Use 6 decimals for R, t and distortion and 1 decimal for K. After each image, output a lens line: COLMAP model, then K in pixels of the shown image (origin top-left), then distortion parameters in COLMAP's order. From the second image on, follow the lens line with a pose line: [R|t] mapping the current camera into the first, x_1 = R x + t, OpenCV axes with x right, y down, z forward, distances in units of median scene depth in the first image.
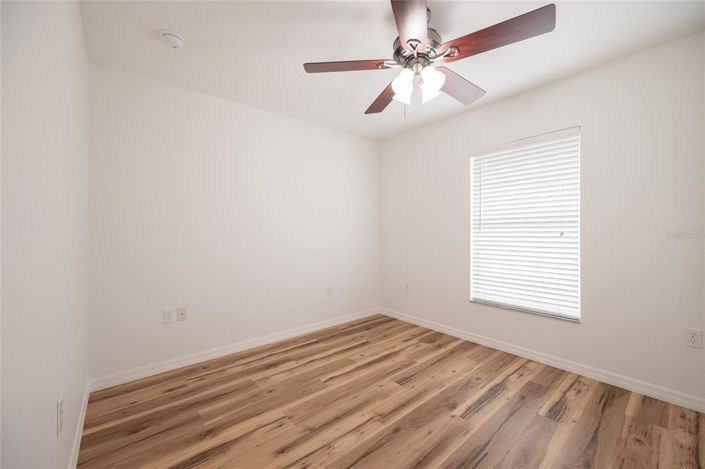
lens RADIAL K [[281.0, 0, 349.9], [0, 281.0, 234.8], [0, 0, 1]] dist [-0.002594, 0.000856]
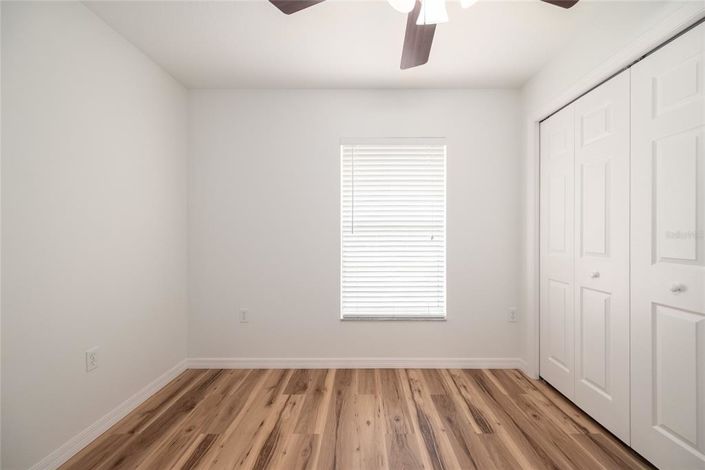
lens RADIAL K [[283.0, 0, 360.9], [0, 283.0, 237.7], [0, 0, 1]] dist [-0.001067, 0.000695]
pose [[0.637624, -0.003443, 0.770340, -0.212579], [0.006082, 0.999981, -0.000565, -0.004819], [-0.770323, 0.005045, 0.637634, 0.520123]]
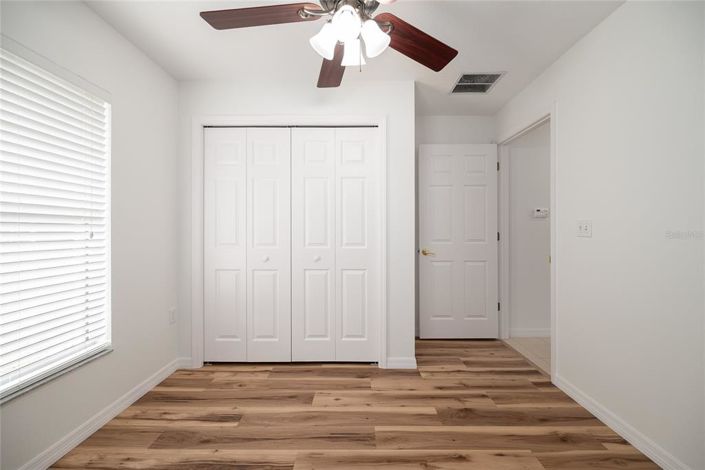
lens RADIAL K [[283.0, 0, 359.0], [0, 283.0, 233.3], [0, 0, 1]] dist [-0.001067, 0.000695]
pose [[-0.773501, -0.000533, 0.633795, -0.181907], [0.010734, 0.999845, 0.013941, -0.010345], [-0.633704, 0.017587, -0.773376, 1.086917]]
